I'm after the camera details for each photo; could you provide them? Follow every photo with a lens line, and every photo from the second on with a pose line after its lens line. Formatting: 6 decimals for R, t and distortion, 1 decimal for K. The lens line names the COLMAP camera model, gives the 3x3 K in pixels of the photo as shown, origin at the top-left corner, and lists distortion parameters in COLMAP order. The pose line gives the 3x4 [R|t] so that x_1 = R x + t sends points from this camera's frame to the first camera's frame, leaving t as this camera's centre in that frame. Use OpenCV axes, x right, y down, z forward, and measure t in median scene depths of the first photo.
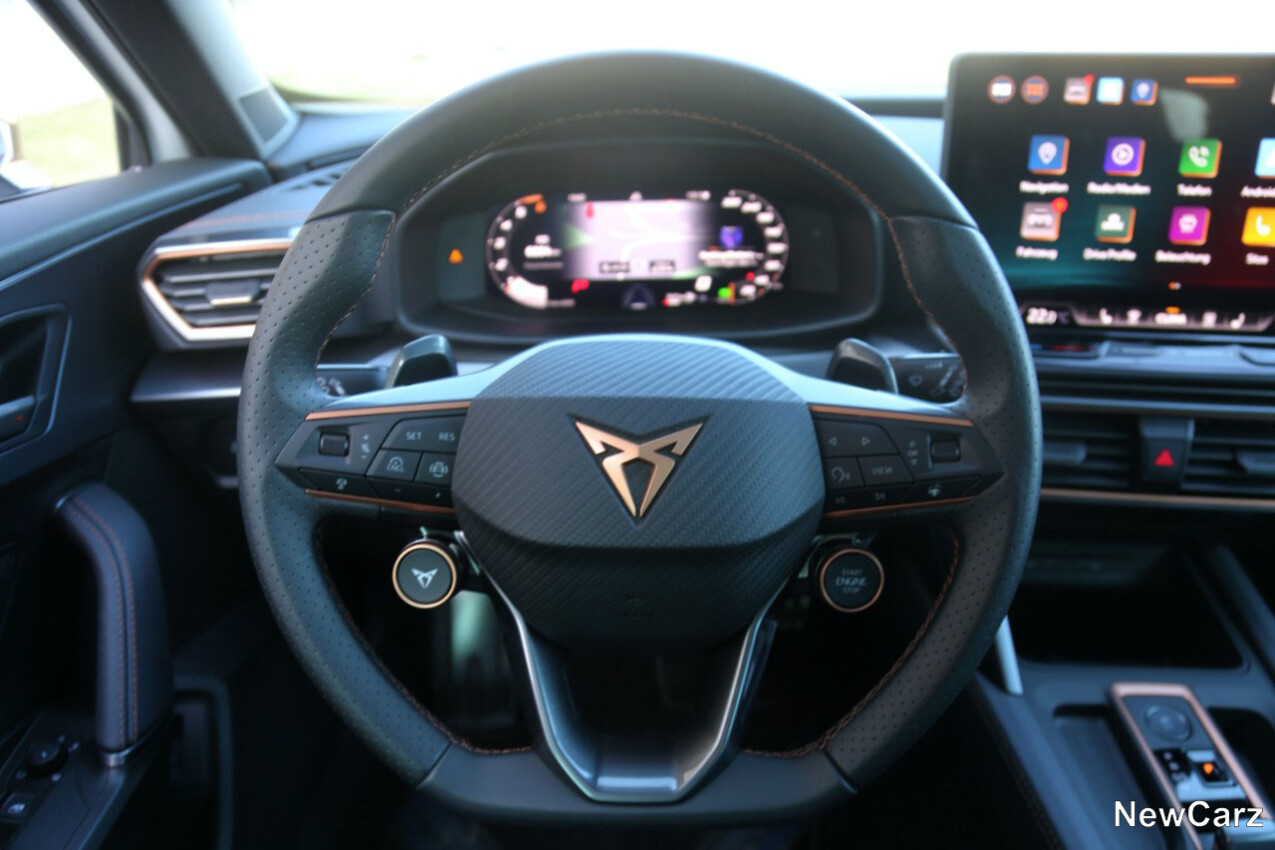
lens RADIAL K [[911.9, 0, 637.5], [0, 911.9, 445.4], [0, 0, 1]] dist [-0.125513, 0.061944]
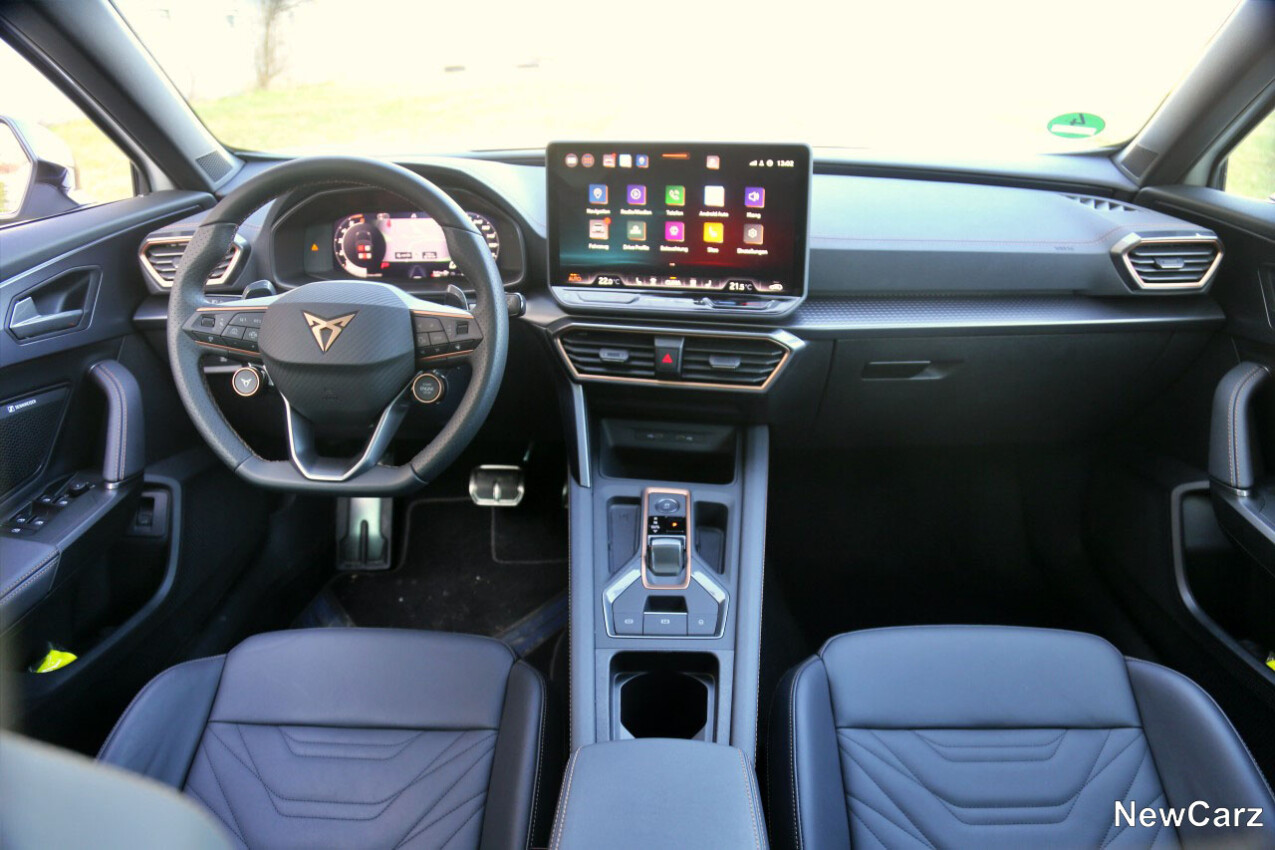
lens RADIAL K [[911.9, 0, 637.5], [0, 911.9, 445.4], [0, 0, 1]] dist [-0.125513, 0.061944]
pose [[0.998893, 0.031386, -0.035032, 0.628472], [-0.031833, 0.999418, -0.012259, 0.225922], [0.034627, 0.013360, 0.999311, -0.913008]]
